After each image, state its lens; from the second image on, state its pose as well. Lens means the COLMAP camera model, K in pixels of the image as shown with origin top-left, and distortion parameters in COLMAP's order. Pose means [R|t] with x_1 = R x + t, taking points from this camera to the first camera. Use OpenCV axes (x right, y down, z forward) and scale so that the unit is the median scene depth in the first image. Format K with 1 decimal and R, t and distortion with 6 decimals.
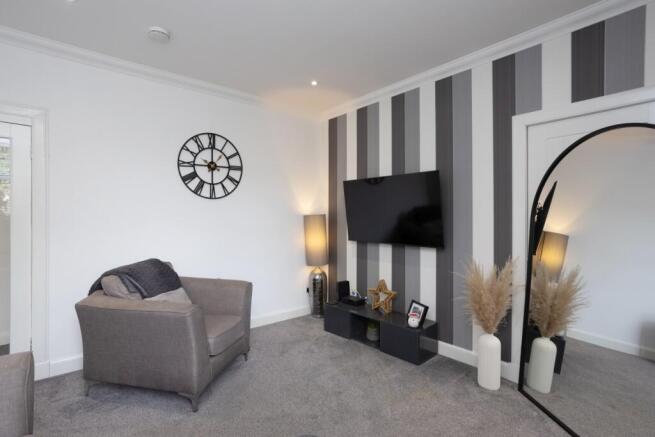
lens RADIAL K [[322.6, 0, 325.9], [0, 322.6, 211.2], [0, 0, 1]] dist [-0.029607, 0.037351]
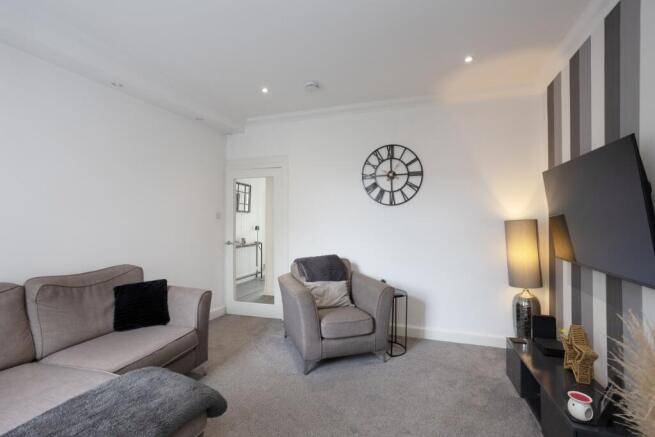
lens RADIAL K [[322.6, 0, 325.9], [0, 322.6, 211.2], [0, 0, 1]] dist [-0.029607, 0.037351]
pose [[0.493495, -0.019632, -0.869527, 0.471693], [0.013884, 0.999796, -0.014693, -0.006276], [0.869638, -0.004822, 0.493667, 0.273050]]
